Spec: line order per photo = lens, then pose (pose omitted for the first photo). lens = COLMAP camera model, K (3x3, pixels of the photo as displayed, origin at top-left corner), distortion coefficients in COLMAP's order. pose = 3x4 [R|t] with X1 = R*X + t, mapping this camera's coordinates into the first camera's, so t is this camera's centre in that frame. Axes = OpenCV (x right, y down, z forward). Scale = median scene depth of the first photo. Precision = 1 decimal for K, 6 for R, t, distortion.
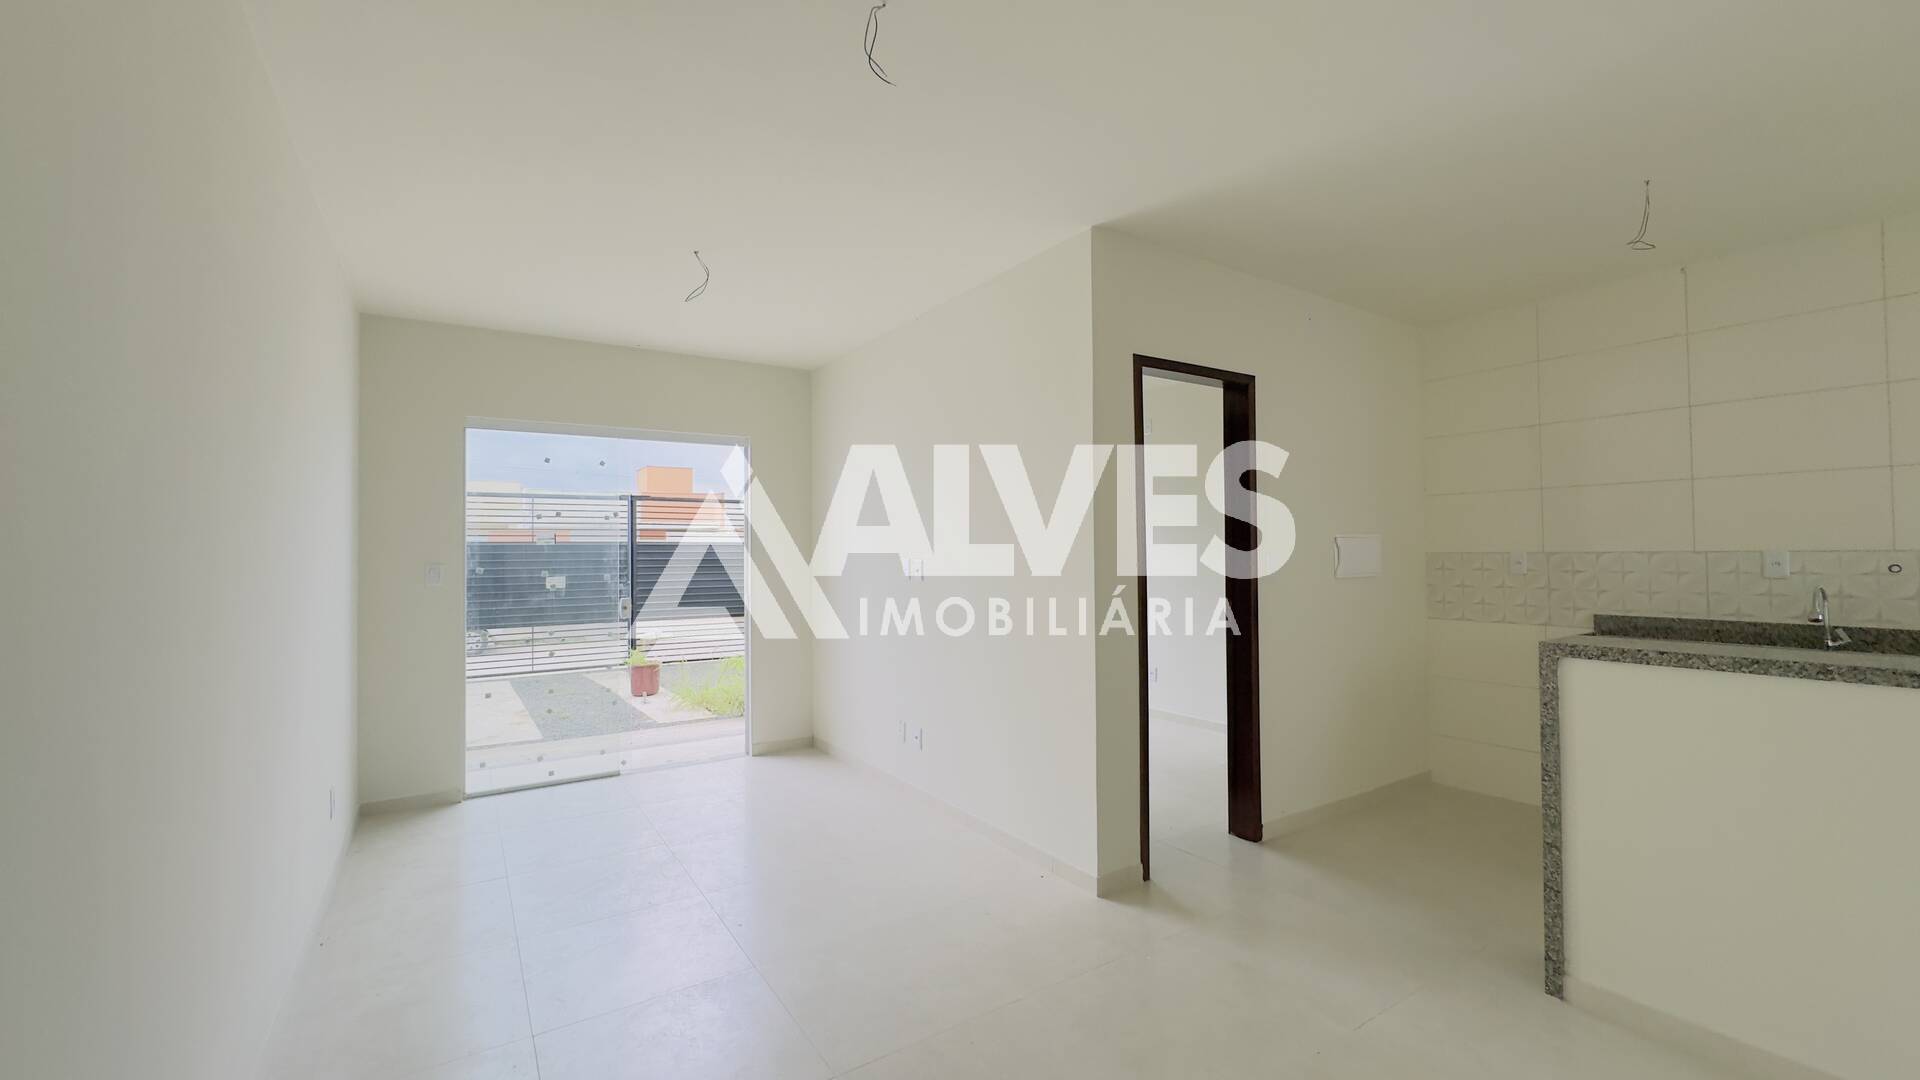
lens RADIAL K [[775.4, 0, 962.6], [0, 775.4, 537.7], [0, 0, 1]] dist [0.000593, 0.000078]
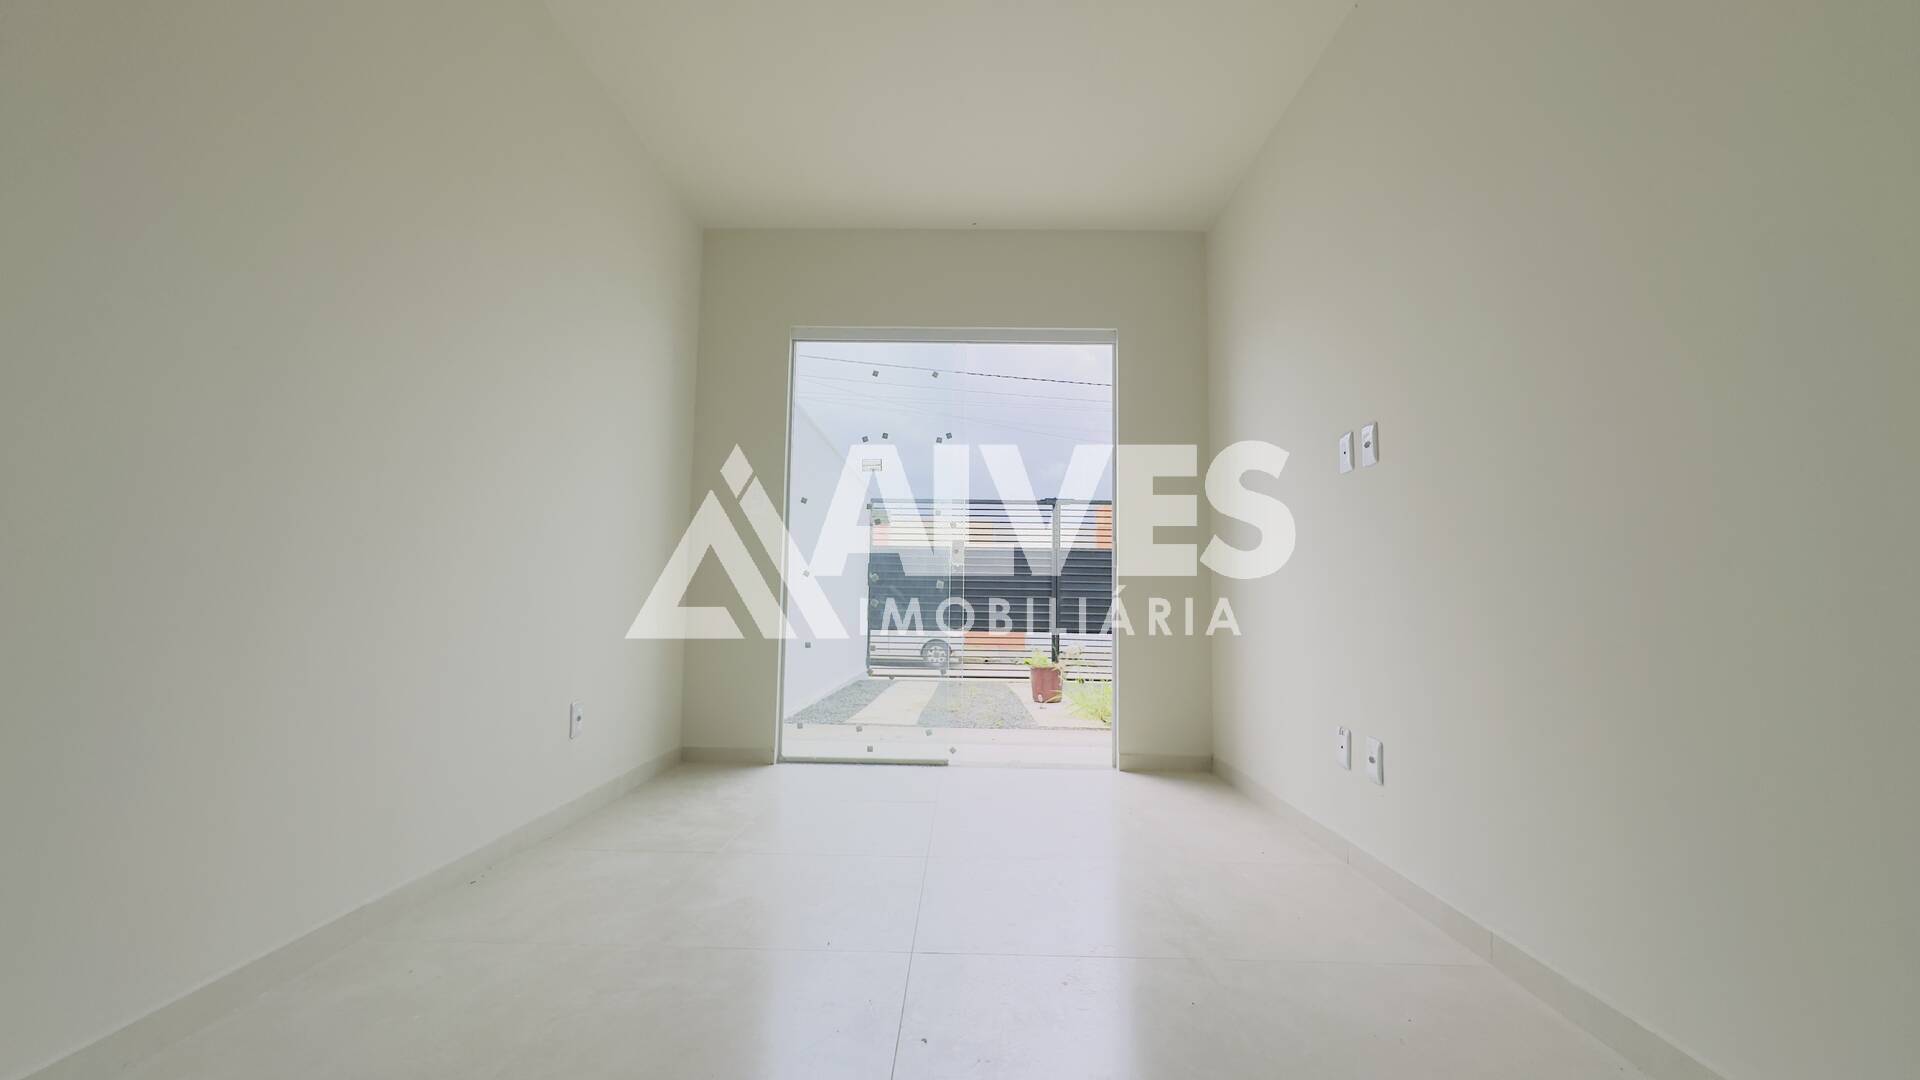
lens RADIAL K [[775.4, 0, 953.4], [0, 775.4, 540.4], [0, 0, 1]] dist [0.000593, 0.000078]
pose [[0.824464, -0.024034, -0.565404, 0.006144], [-0.013227, 0.998006, -0.061710, 0.117886], [0.565760, 0.058356, 0.822502, 0.321675]]
